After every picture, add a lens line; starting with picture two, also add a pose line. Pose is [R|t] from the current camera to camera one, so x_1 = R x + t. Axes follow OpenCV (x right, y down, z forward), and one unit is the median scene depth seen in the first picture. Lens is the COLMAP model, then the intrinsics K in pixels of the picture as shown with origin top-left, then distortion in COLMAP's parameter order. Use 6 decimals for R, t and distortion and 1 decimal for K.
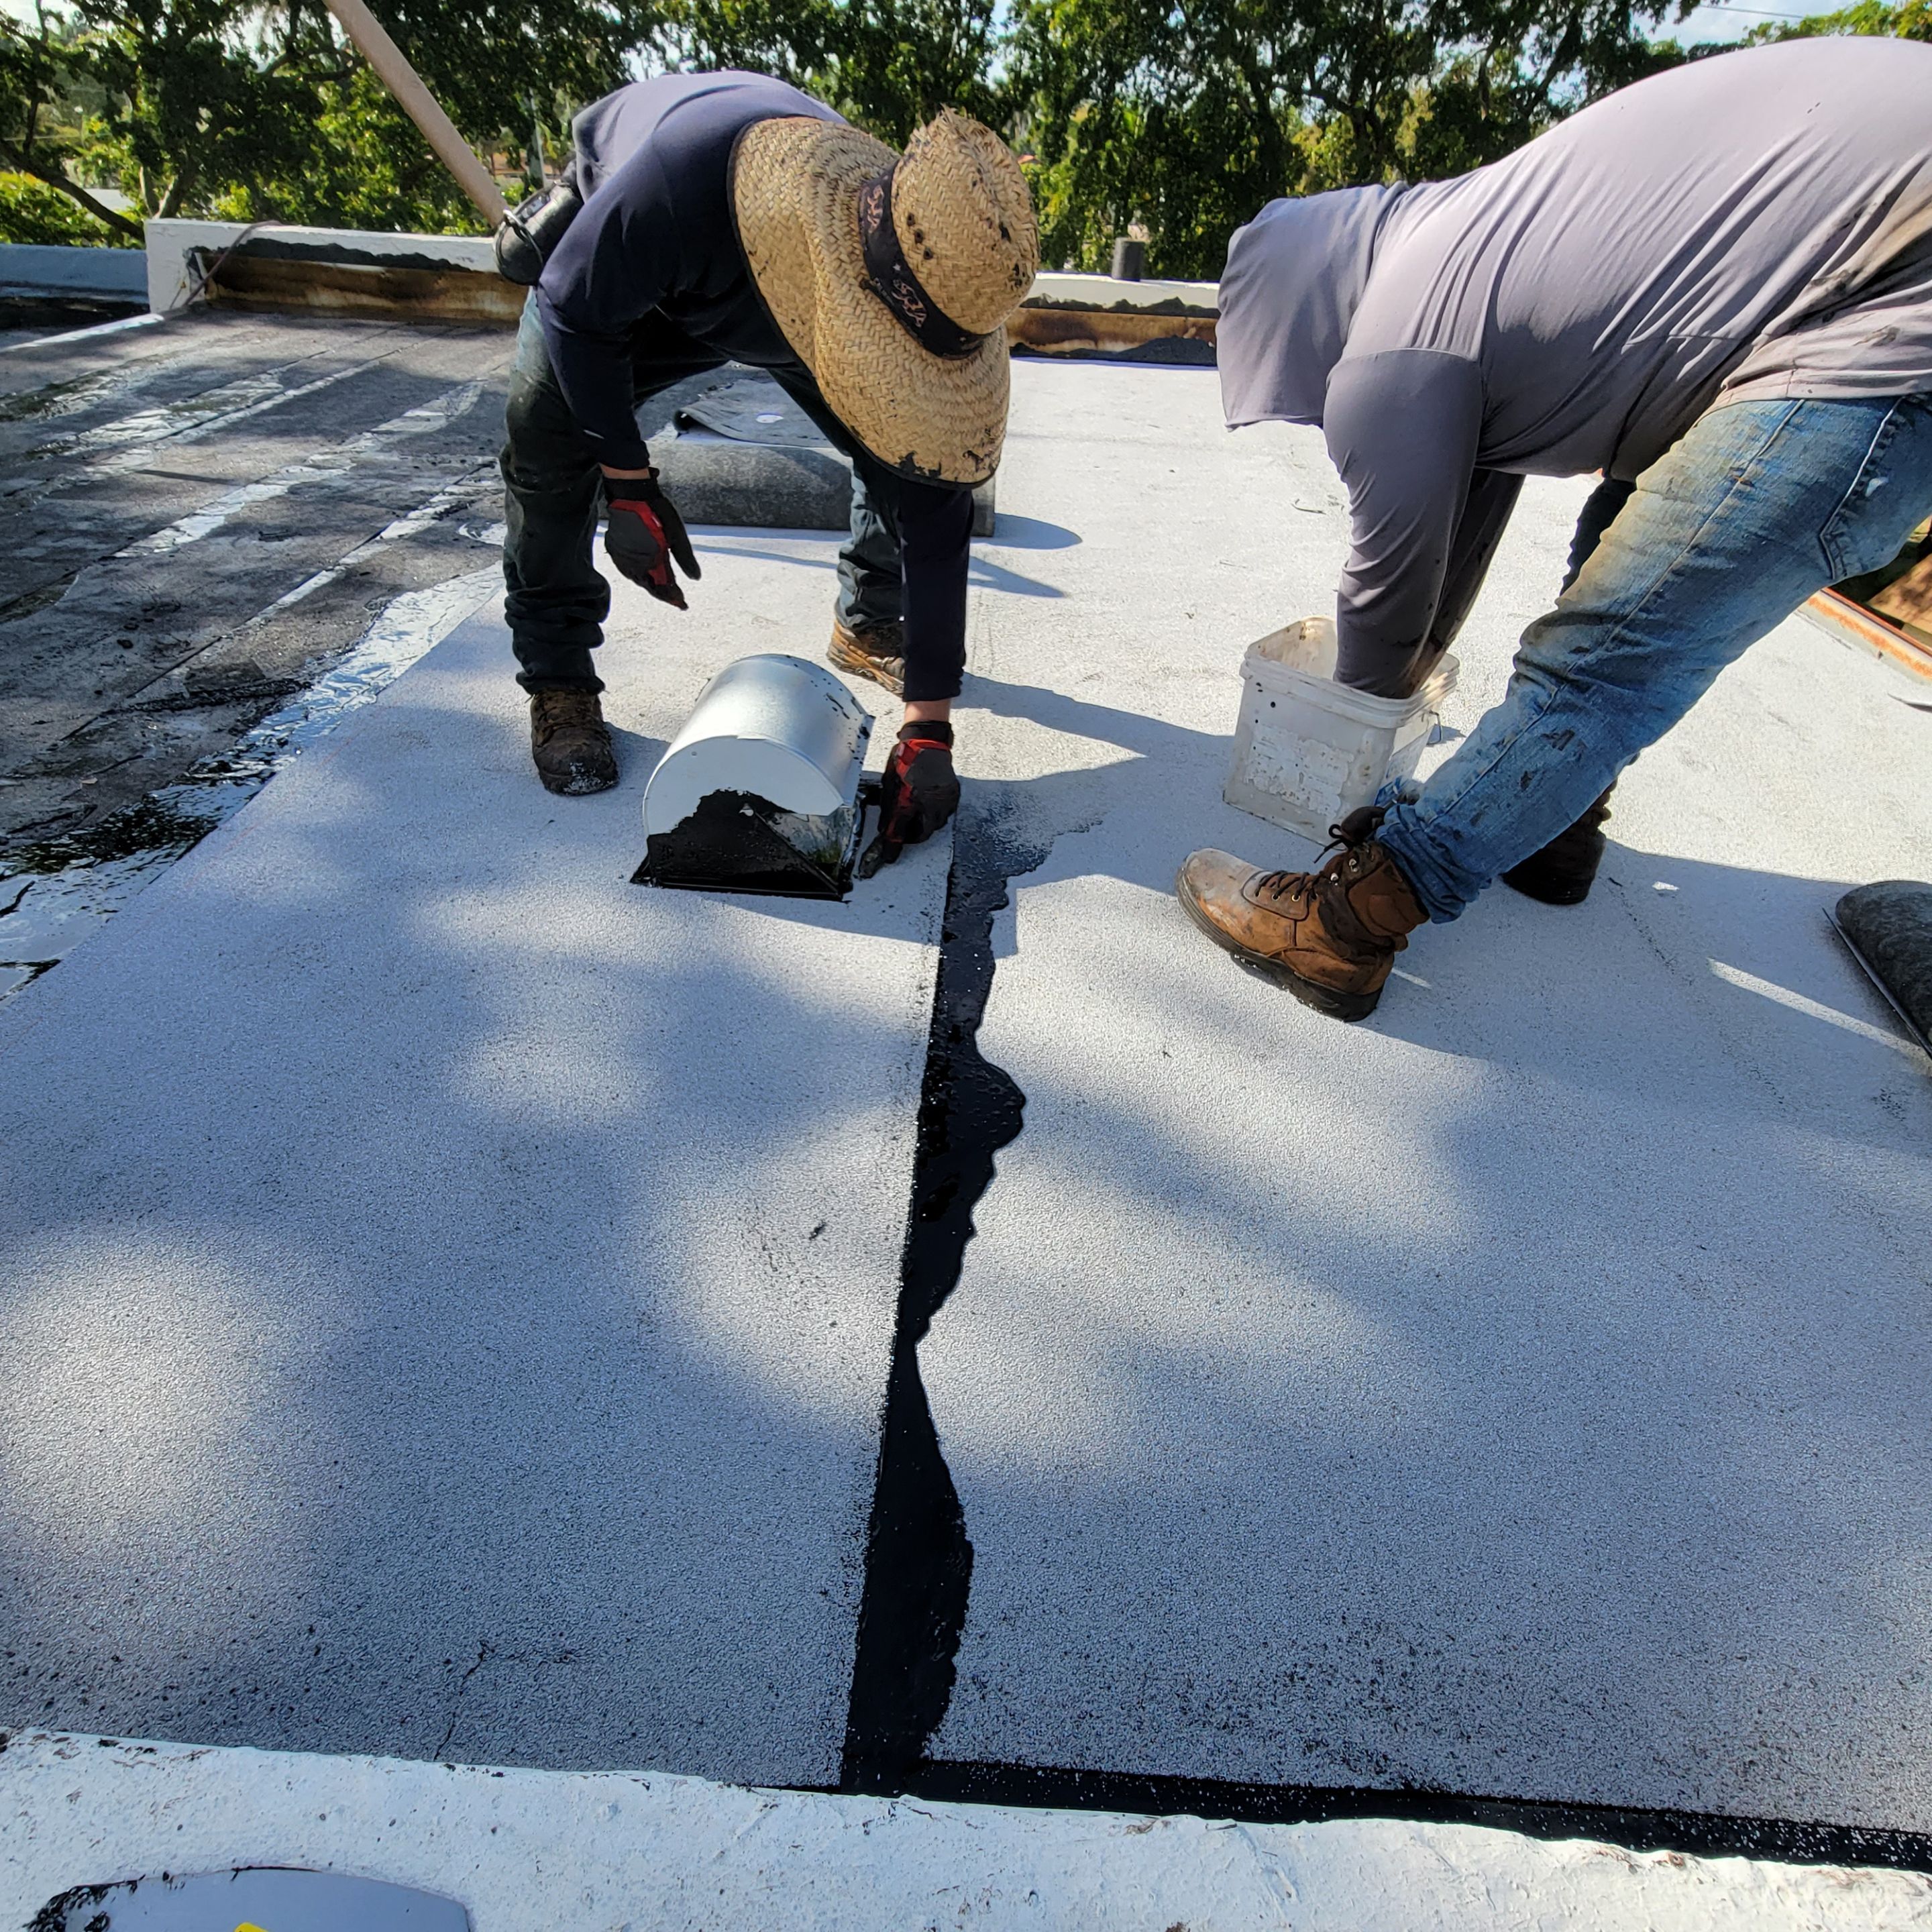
lens RADIAL K [[1048.7, 0, 972.2], [0, 1048.7, 970.4], [0, 0, 1]] dist [-0.004981, 0.001070]
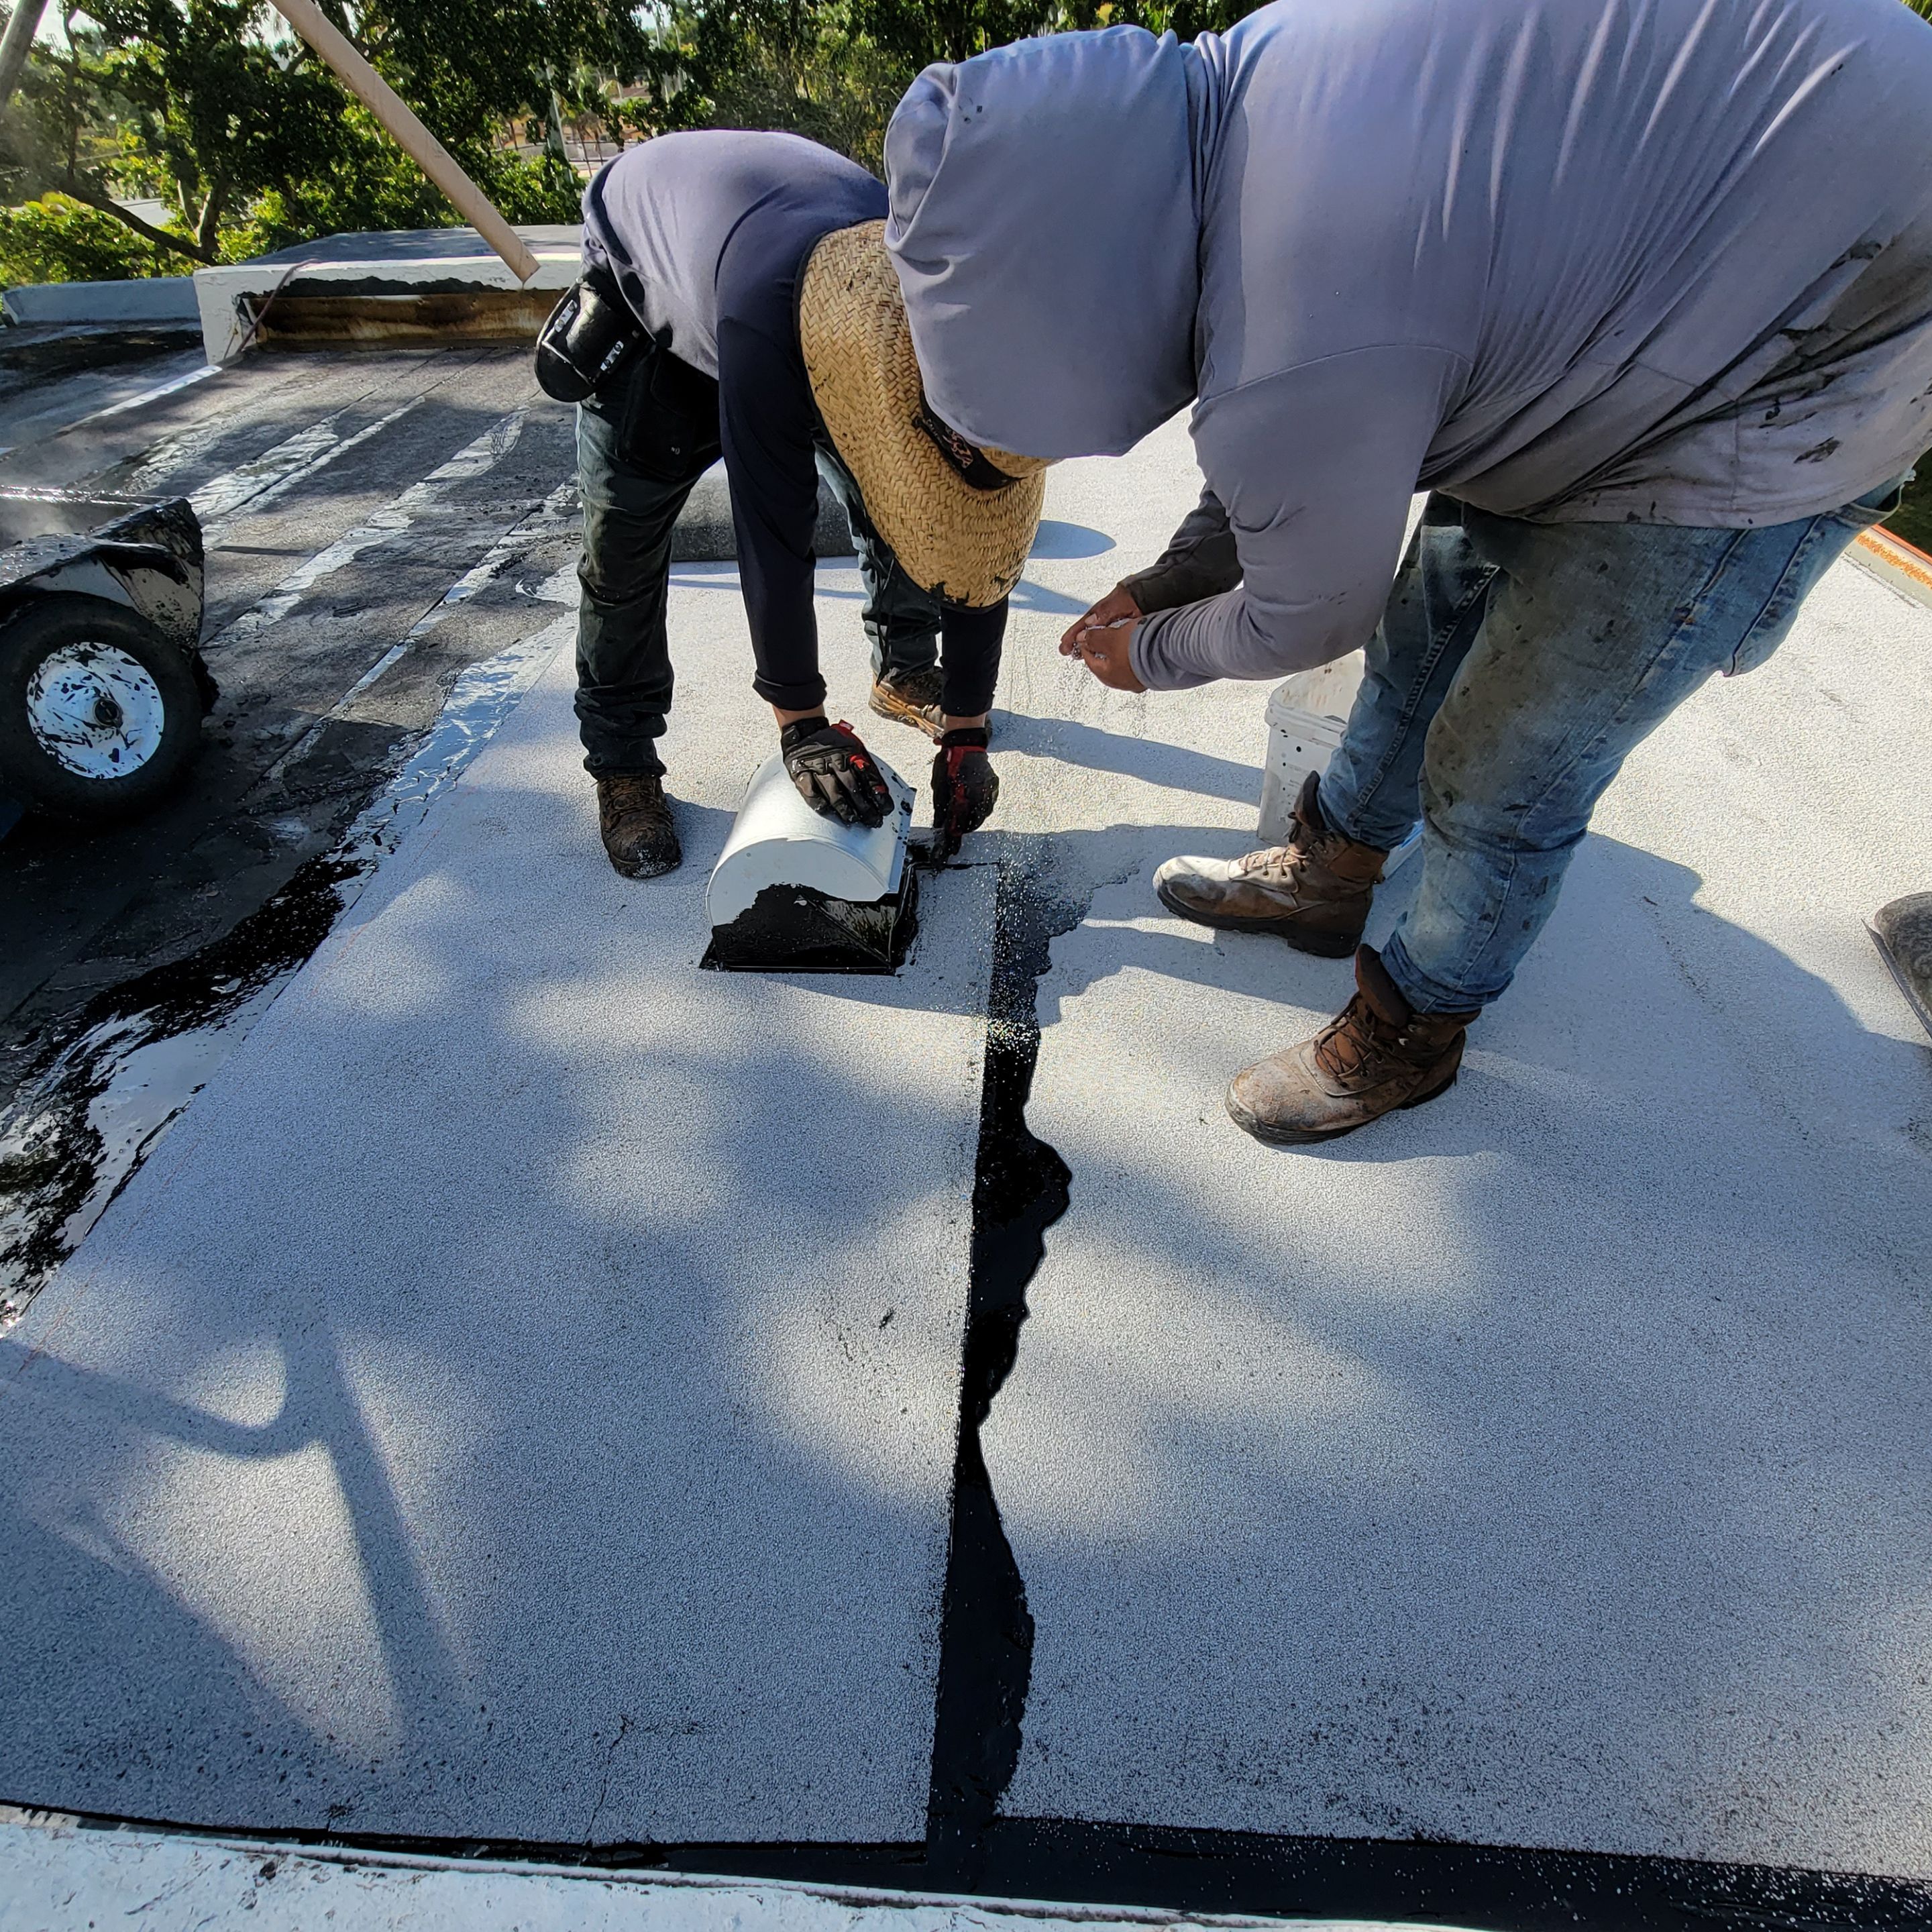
lens RADIAL K [[1048.7, 0, 980.9], [0, 1048.7, 959.1], [0, 0, 1]] dist [-0.004981, 0.001070]
pose [[0.996343, -0.057046, -0.063611, 0.043299], [0.060280, 0.996922, 0.050137, -0.174979], [0.060555, -0.053789, 0.996715, -0.079821]]
